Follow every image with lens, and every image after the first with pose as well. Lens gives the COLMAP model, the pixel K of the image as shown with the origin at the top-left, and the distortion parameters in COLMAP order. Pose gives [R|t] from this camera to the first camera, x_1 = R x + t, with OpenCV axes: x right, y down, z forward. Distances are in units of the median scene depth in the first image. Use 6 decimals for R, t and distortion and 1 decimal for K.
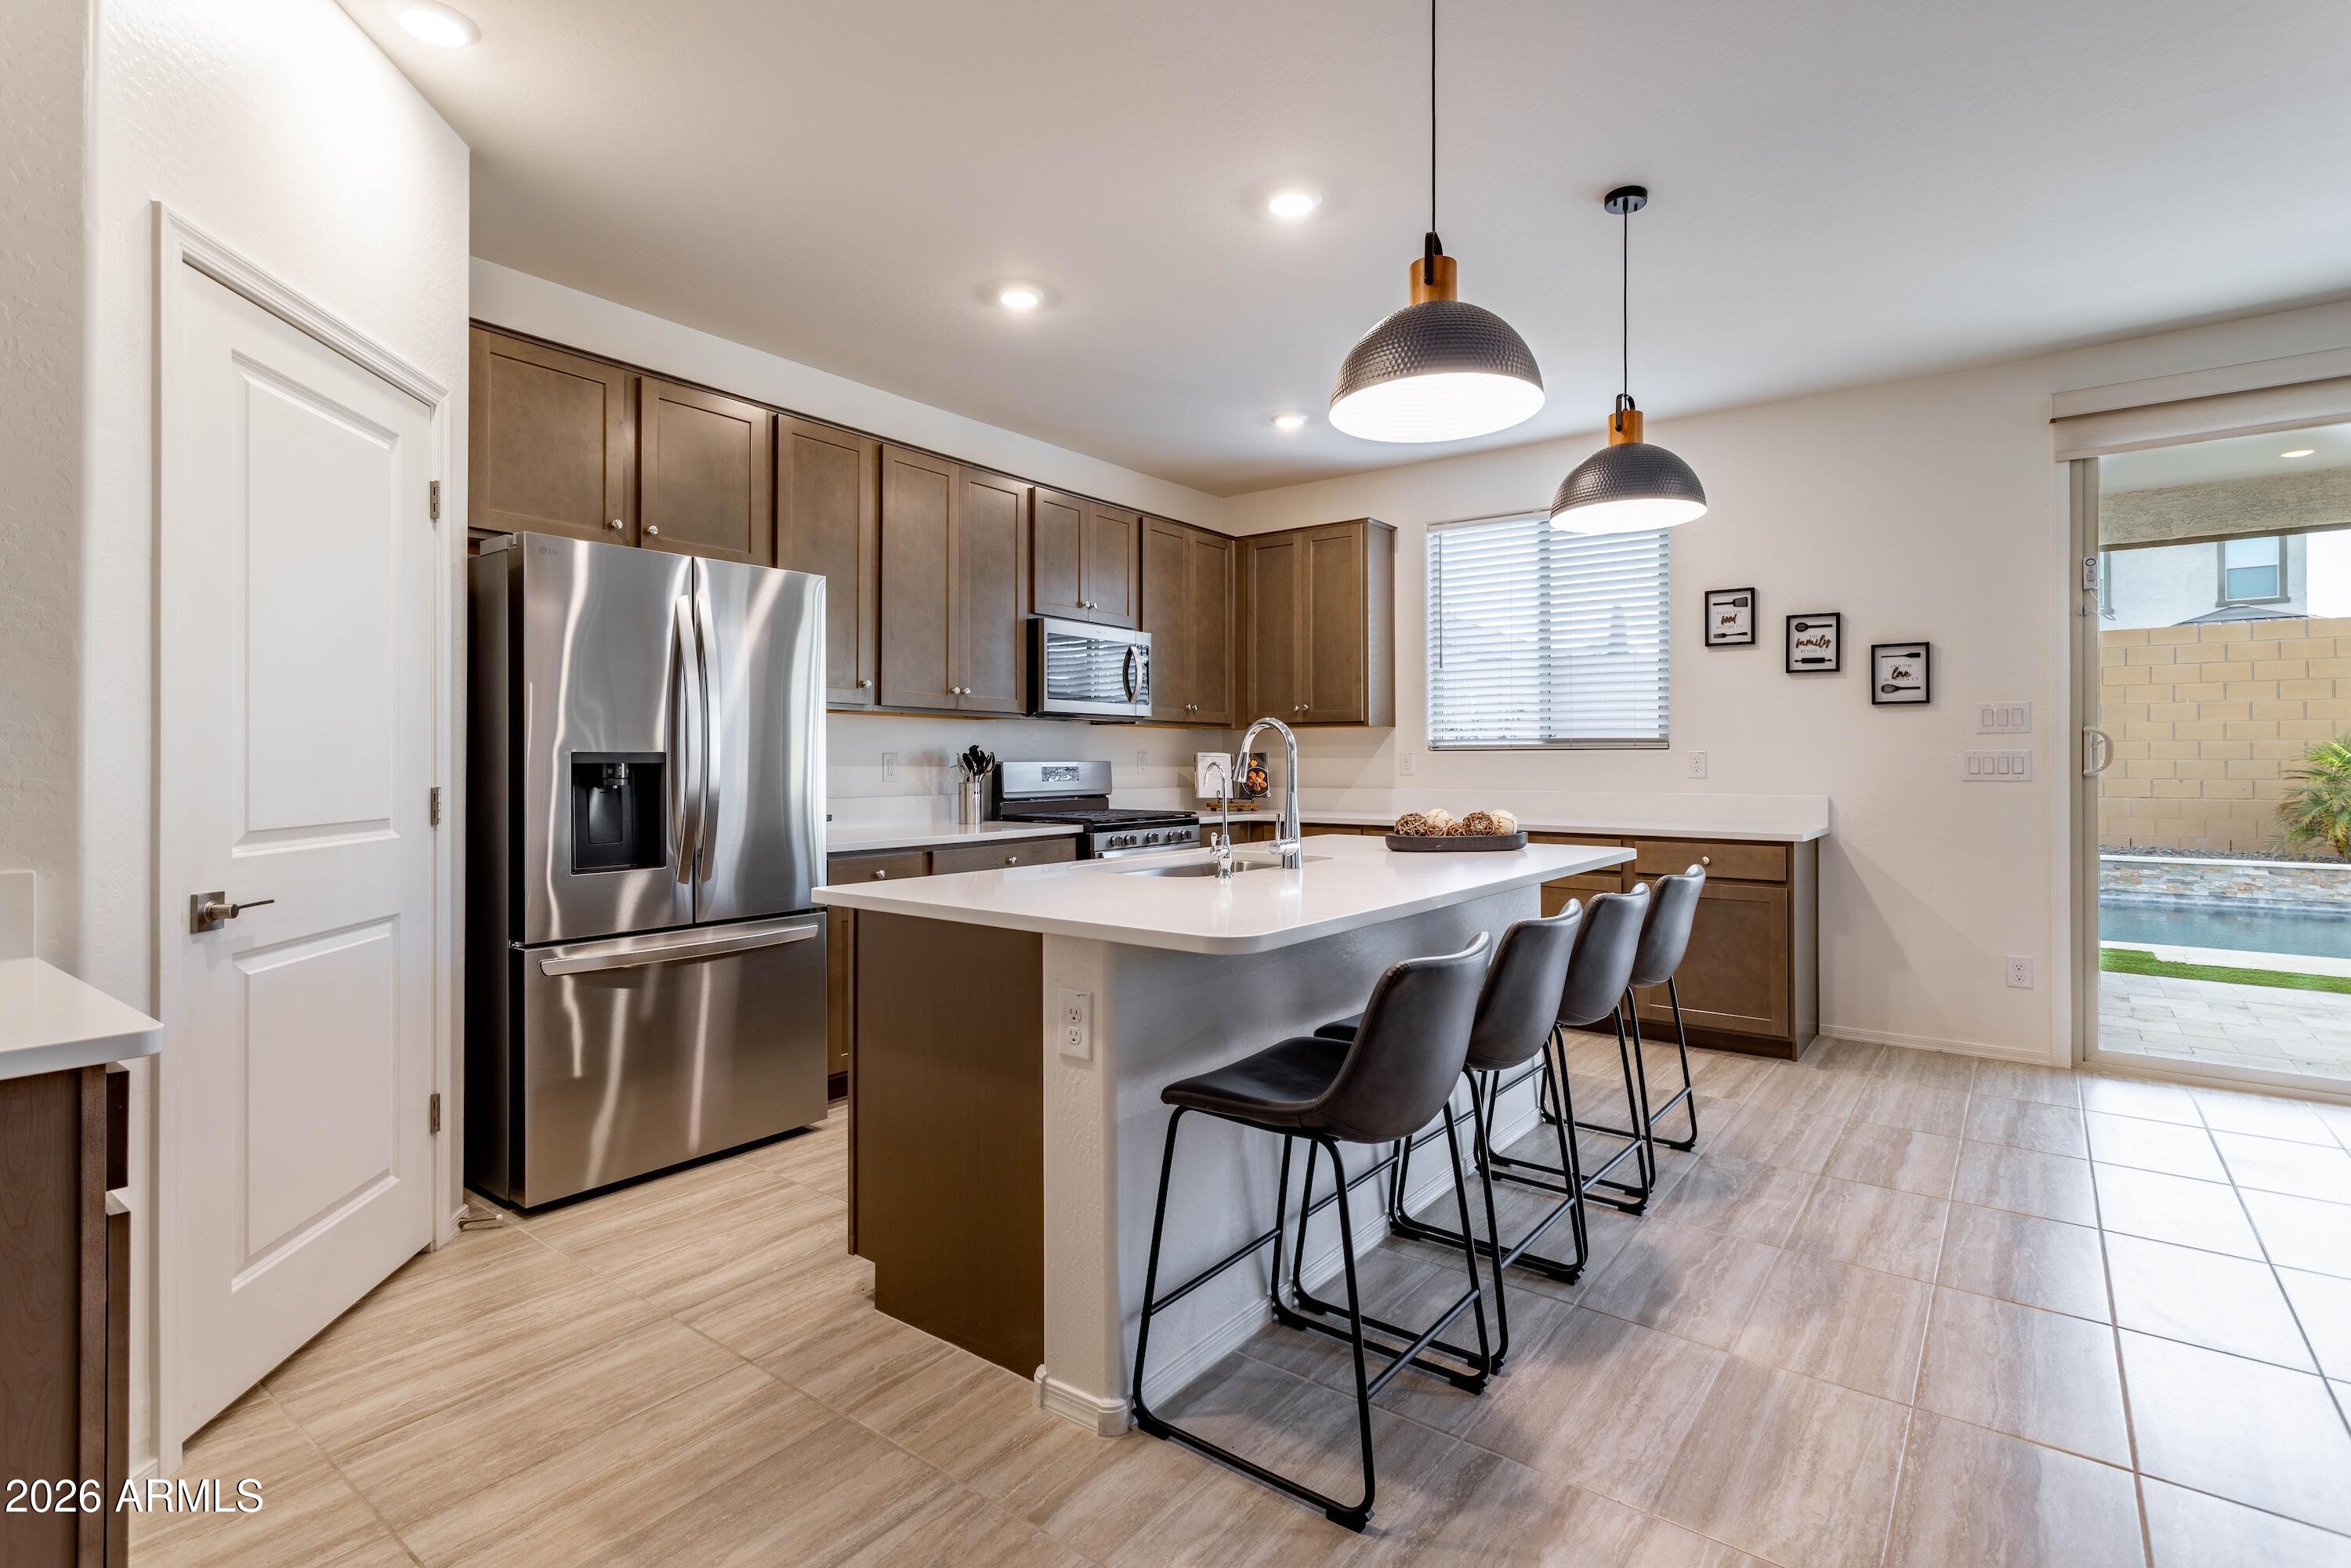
lens RADIAL K [[1110.9, 0, 1173.5], [0, 1110.9, 763.6], [0, 0, 1]] dist [0.002083, 0.001511]
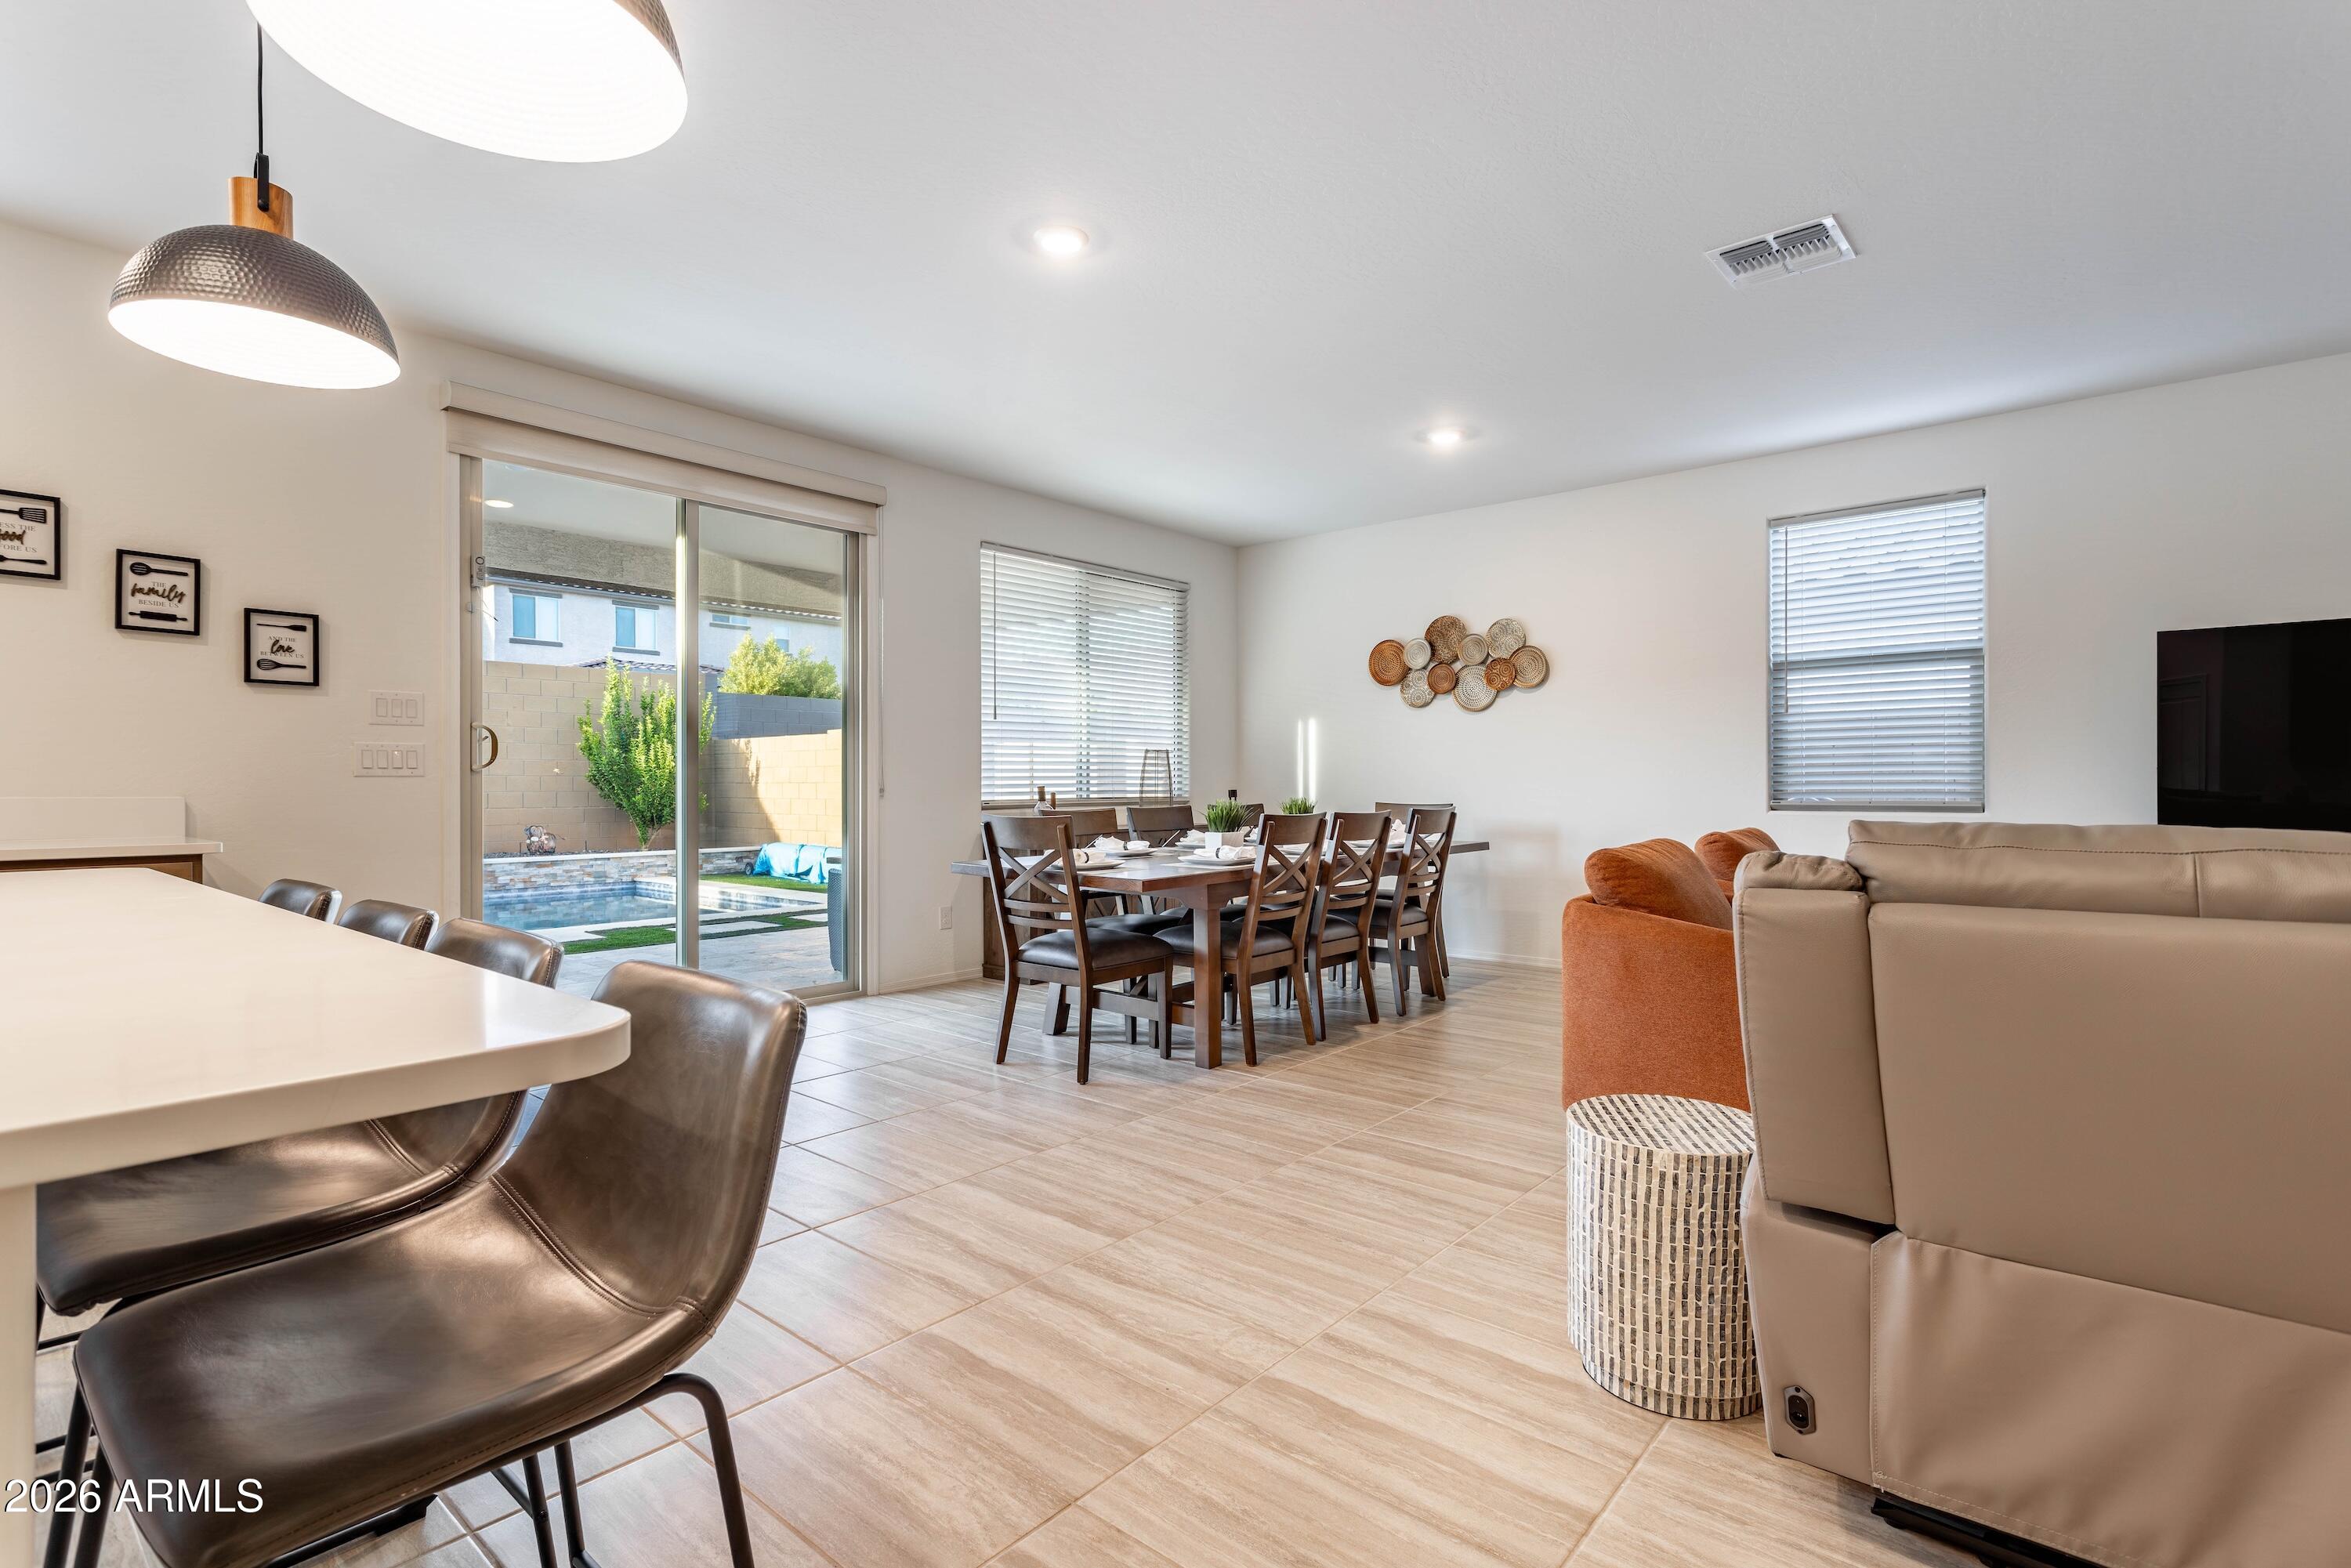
lens RADIAL K [[1110.9, 0, 1171.8], [0, 1110.9, 784.6], [0, 0, 1]] dist [0.002083, 0.001511]
pose [[0.055120, -0.000636, 0.998480, -0.145226], [0.002690, 0.999996, 0.000488, 0.023441], [-0.998476, 0.002659, 0.055121, 0.290766]]
